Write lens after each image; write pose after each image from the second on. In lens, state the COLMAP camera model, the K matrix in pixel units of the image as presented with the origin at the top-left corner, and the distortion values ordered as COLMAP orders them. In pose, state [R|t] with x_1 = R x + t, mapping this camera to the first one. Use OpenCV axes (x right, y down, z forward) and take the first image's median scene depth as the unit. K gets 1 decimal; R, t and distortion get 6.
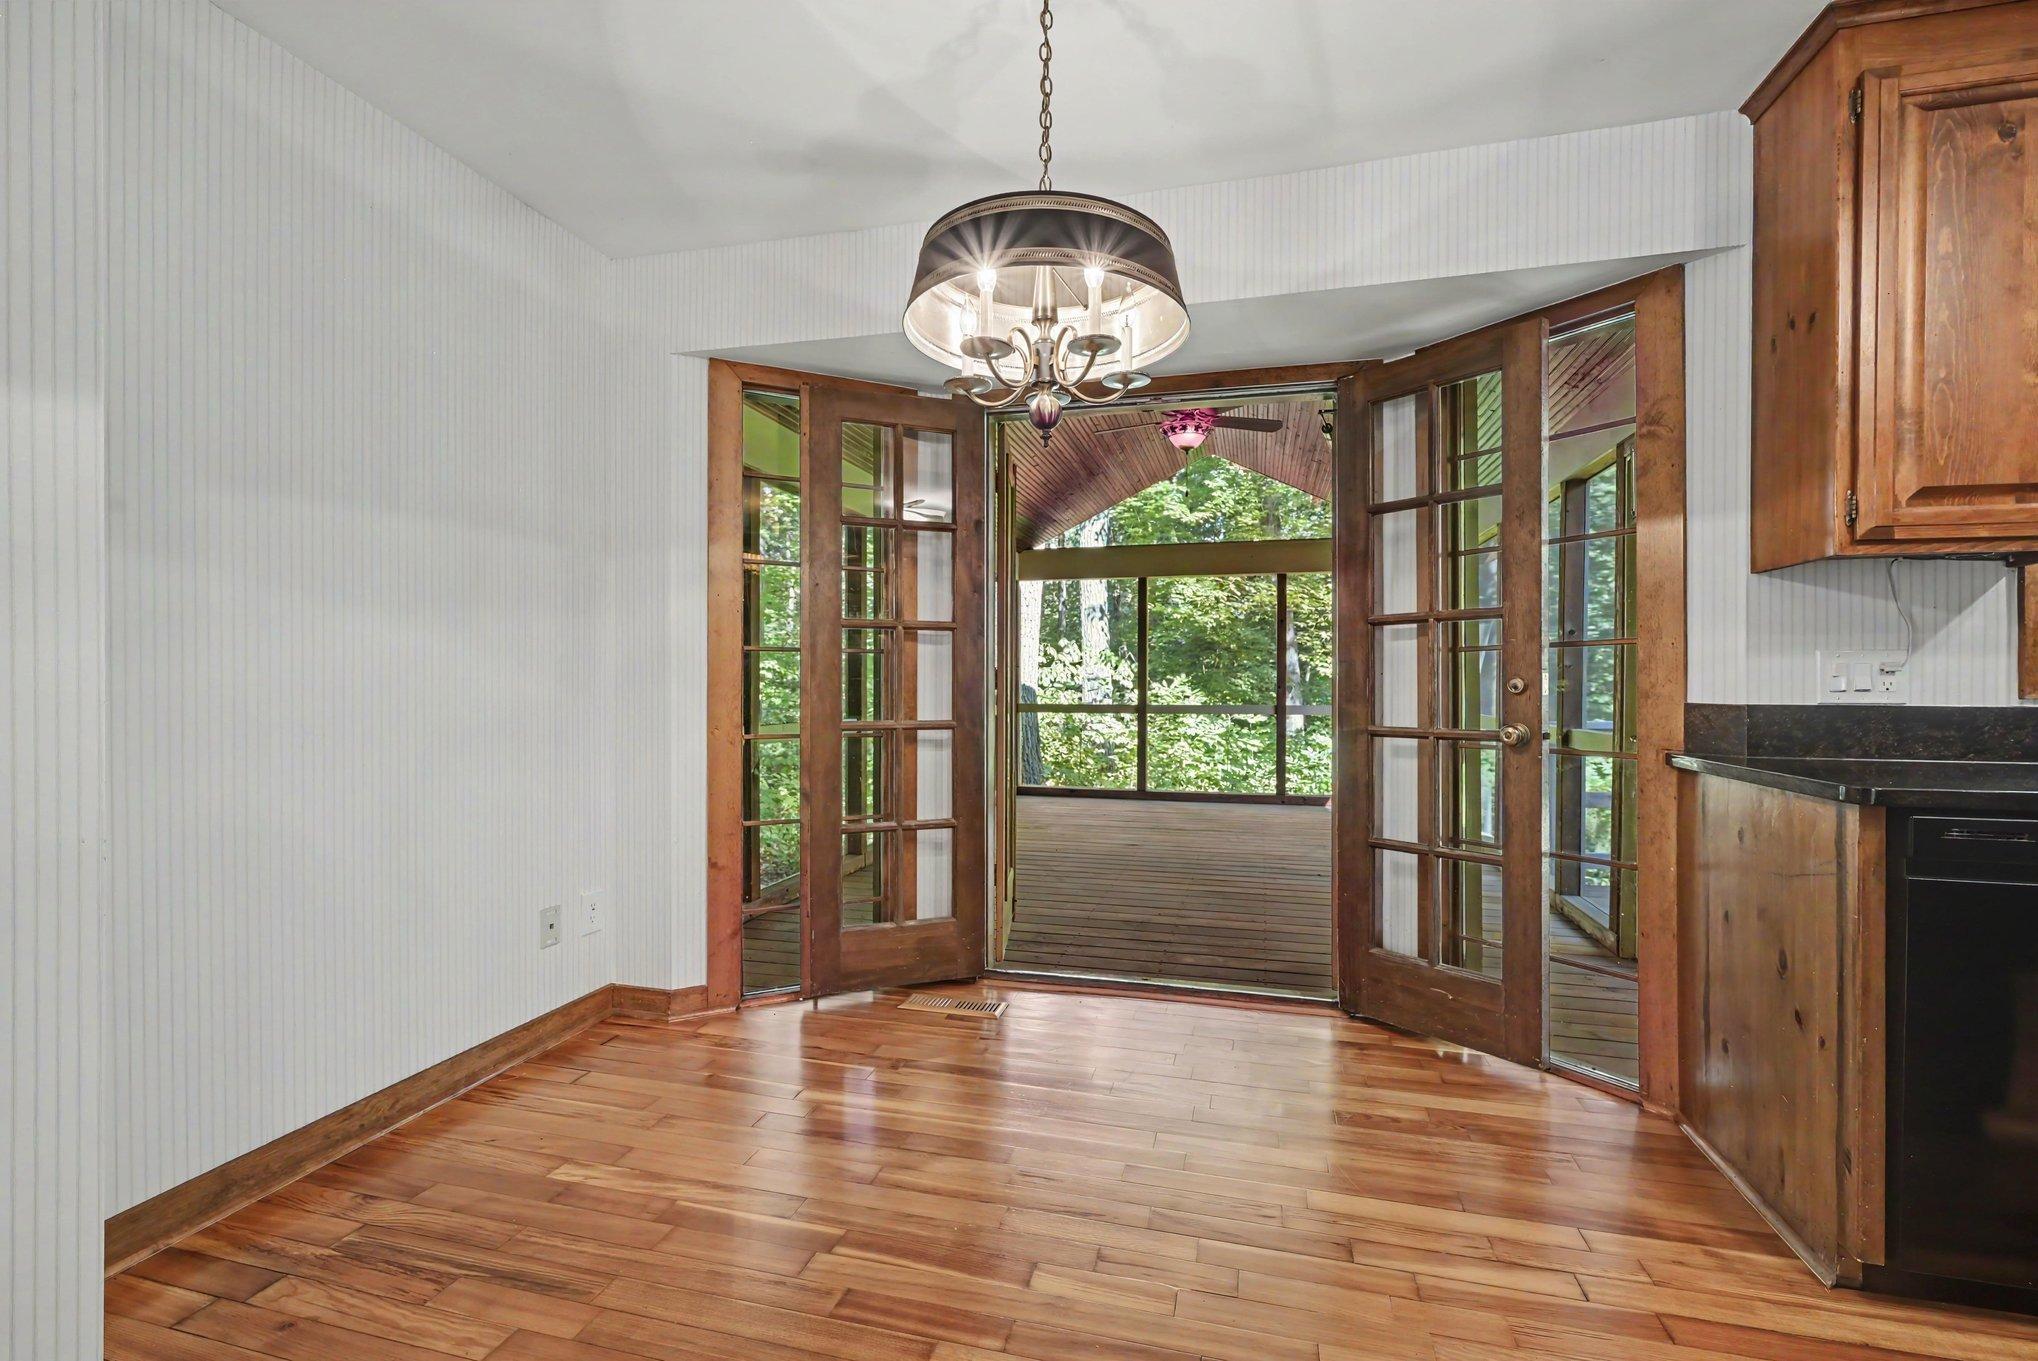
lens RADIAL K [[888.9, 0, 1019.0], [0, 888.9, 680.5], [0, 0, 1]] dist [-0.002153, 0.000901]
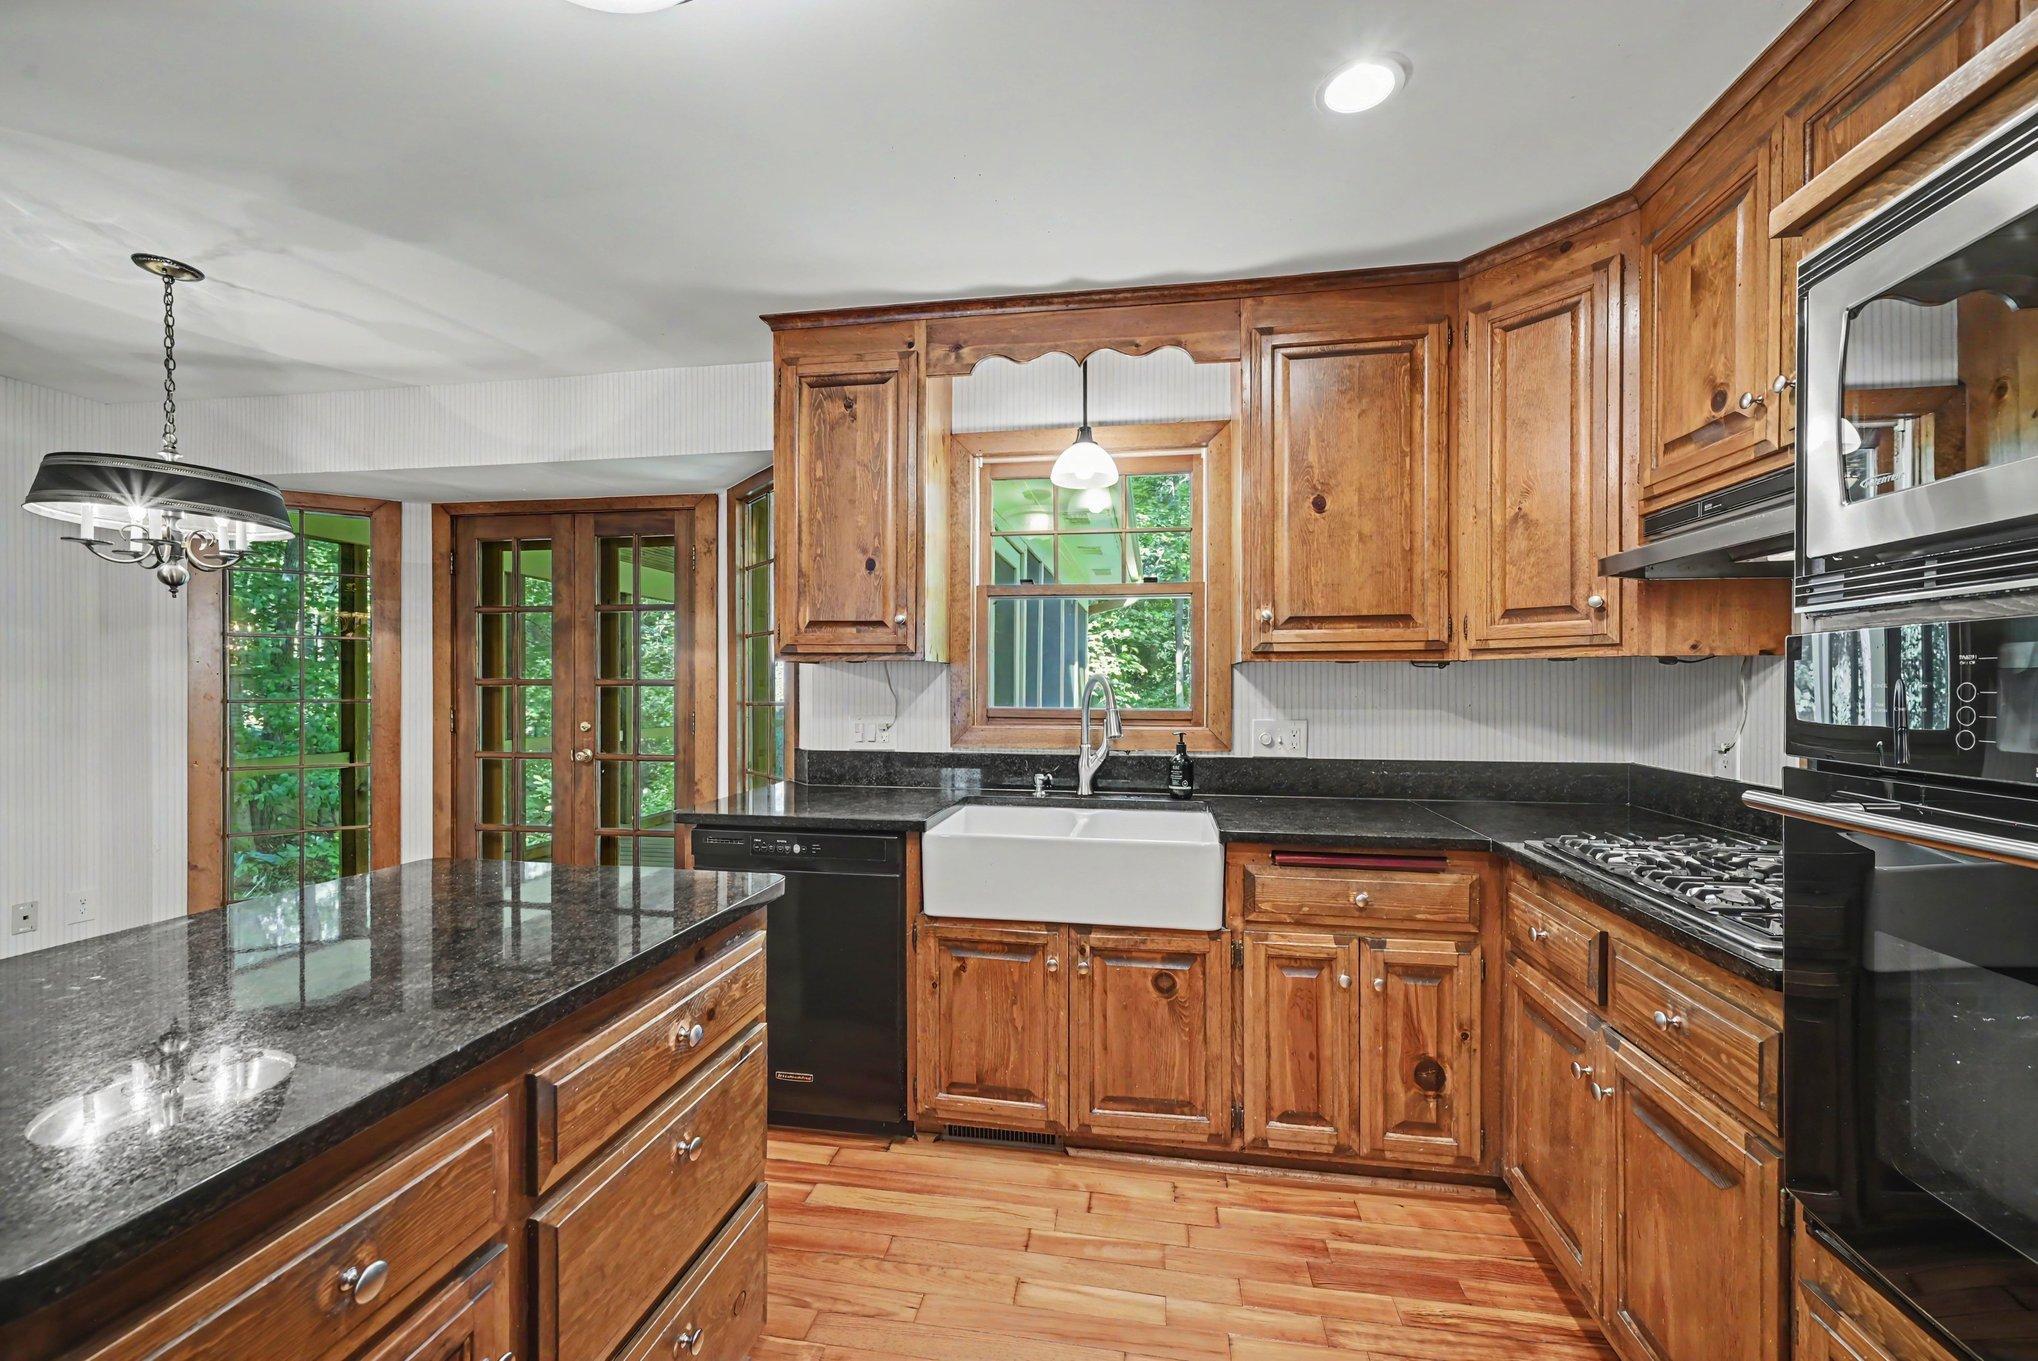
lens RADIAL K [[798.0, 0, 1025.0], [0, 798.0, 684.4], [0, 0, 1]] dist [-0.002679, 0.000260]
pose [[0.995131, -0.000397, 0.098561, 1.119376], [0.000629, 0.999997, -0.002321, -0.087688], [-0.098559, 0.002372, 0.995128, -0.423651]]
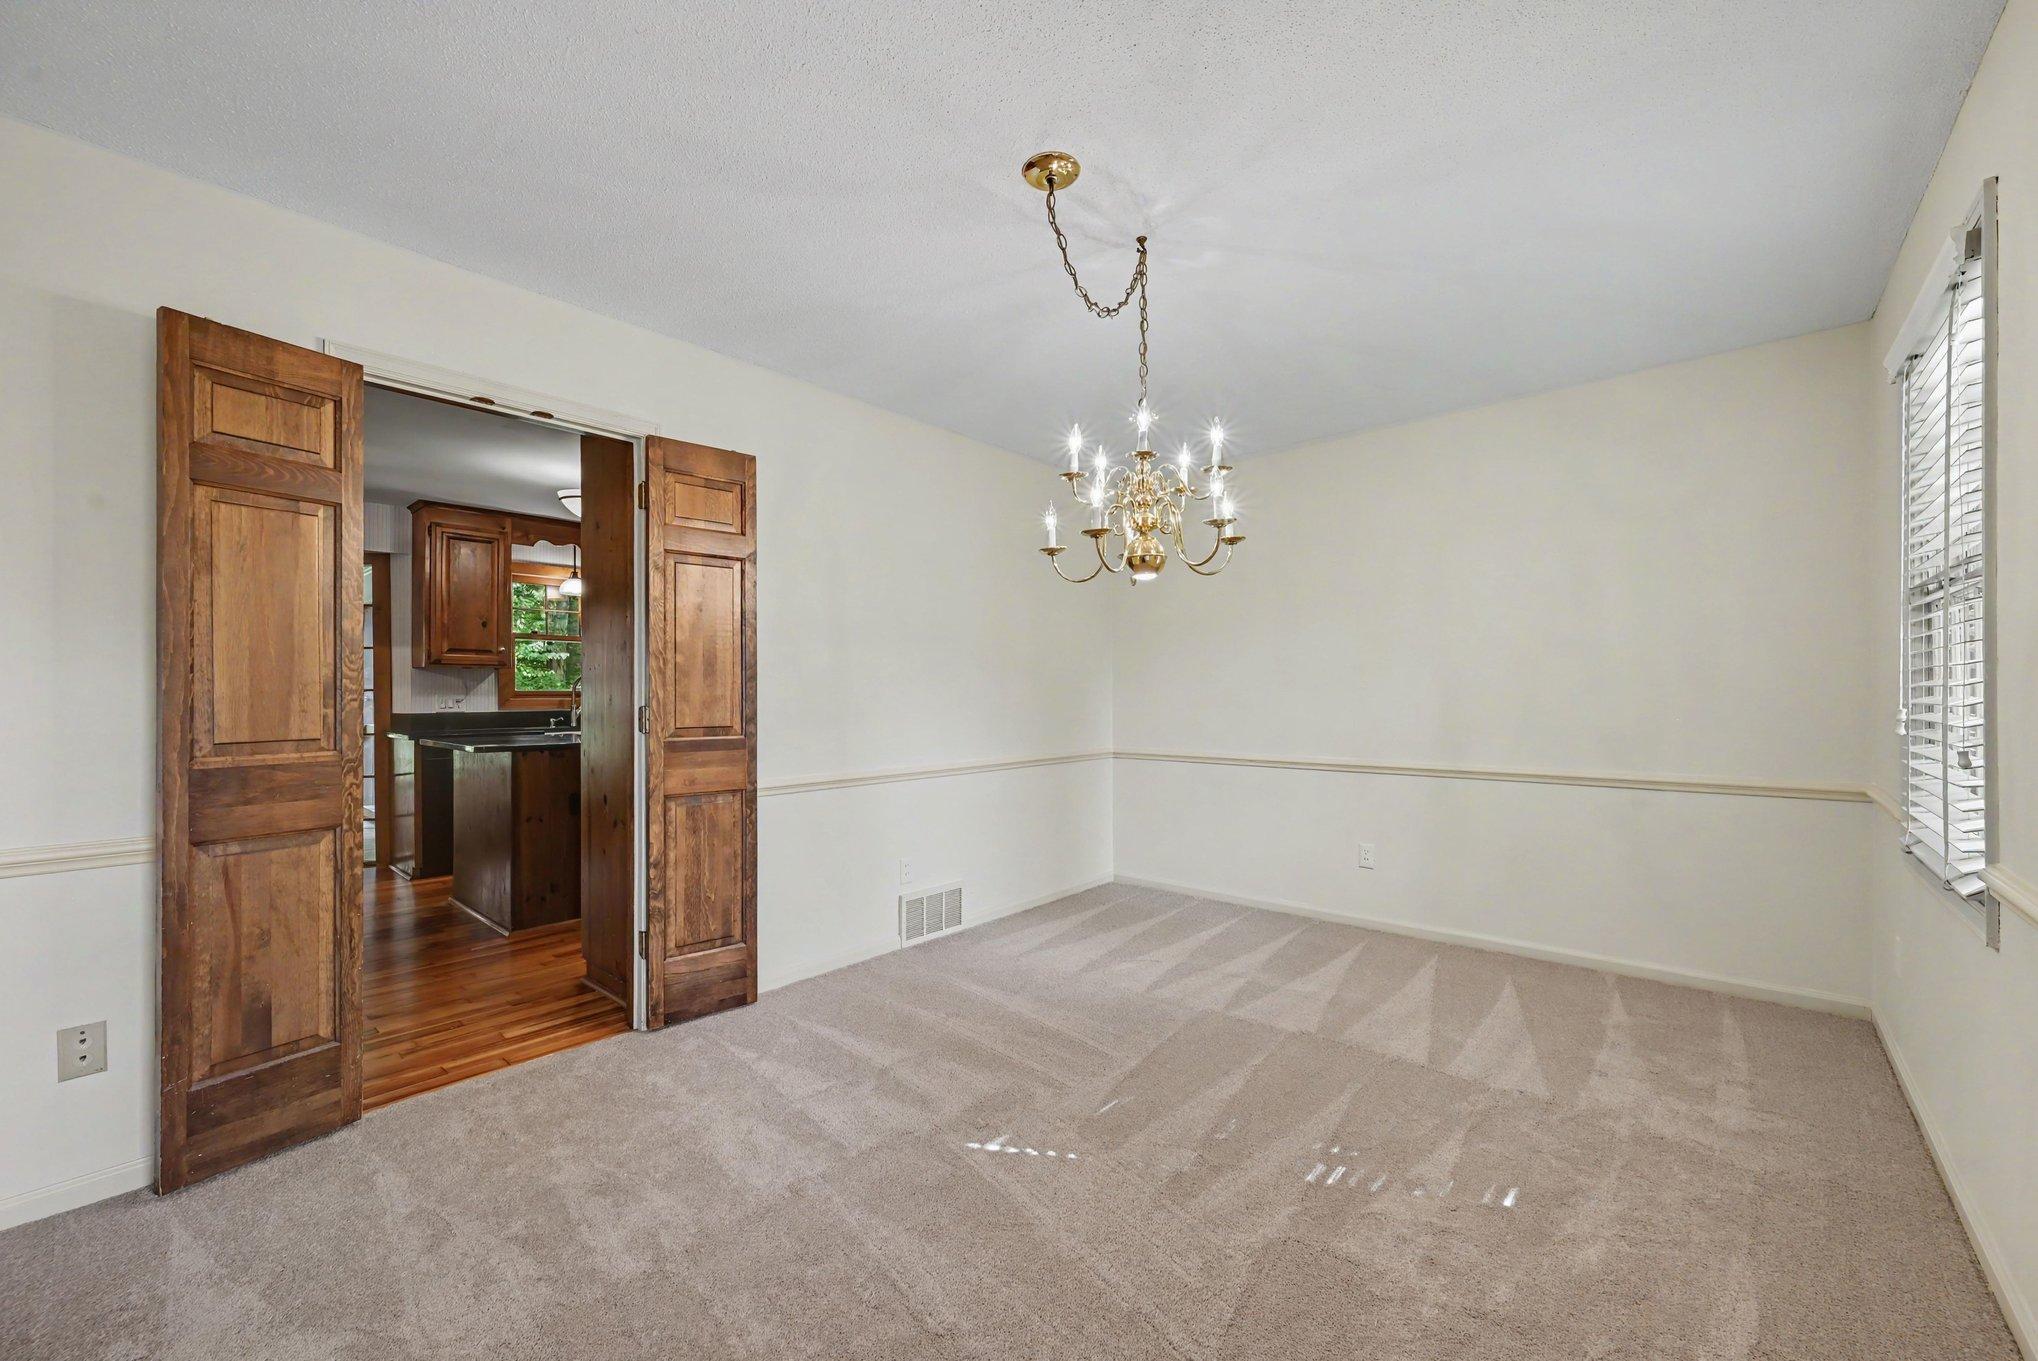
lens RADIAL K [[784.4, 0, 1023.6], [0, 784.4, 696.1], [0, 0, 1]] dist [0.000394, 0.000103]
pose [[0.439589, -0.003531, 0.898192, -0.648421], [0.007209, 0.999974, 0.000403, -0.016146], [-0.898170, 0.006298, 0.439603, -2.060934]]
